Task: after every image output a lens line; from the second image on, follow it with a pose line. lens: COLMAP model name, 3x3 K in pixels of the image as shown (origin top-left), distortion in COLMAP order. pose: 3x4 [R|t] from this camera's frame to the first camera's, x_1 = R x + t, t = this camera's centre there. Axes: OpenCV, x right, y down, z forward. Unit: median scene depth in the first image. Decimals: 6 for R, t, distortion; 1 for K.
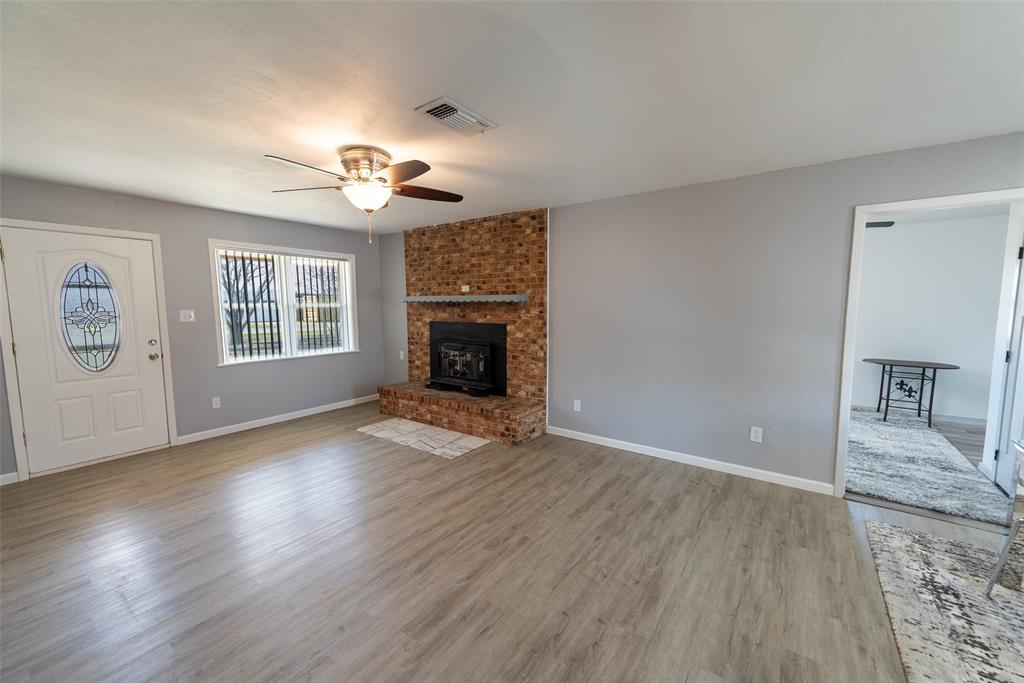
lens RADIAL K [[400.0, 0, 513.8], [0, 400.0, 342.5], [0, 0, 1]] dist [0.002571, -0.000010]
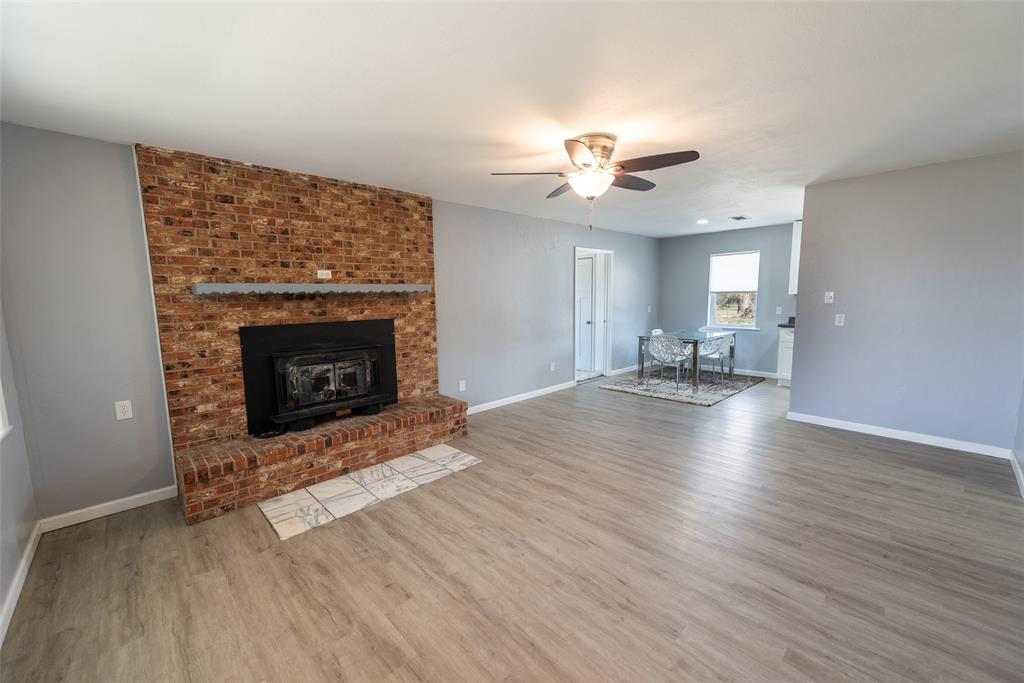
lens RADIAL K [[400.0, 0, 513.2], [0, 400.0, 342.4], [0, 0, 1]] dist [0.002571, -0.000010]
pose [[0.181392, -0.117481, 0.976368, -0.812081], [0.113644, 0.988691, 0.097850, -0.049905], [-0.976822, 0.093210, 0.192692, 0.583530]]
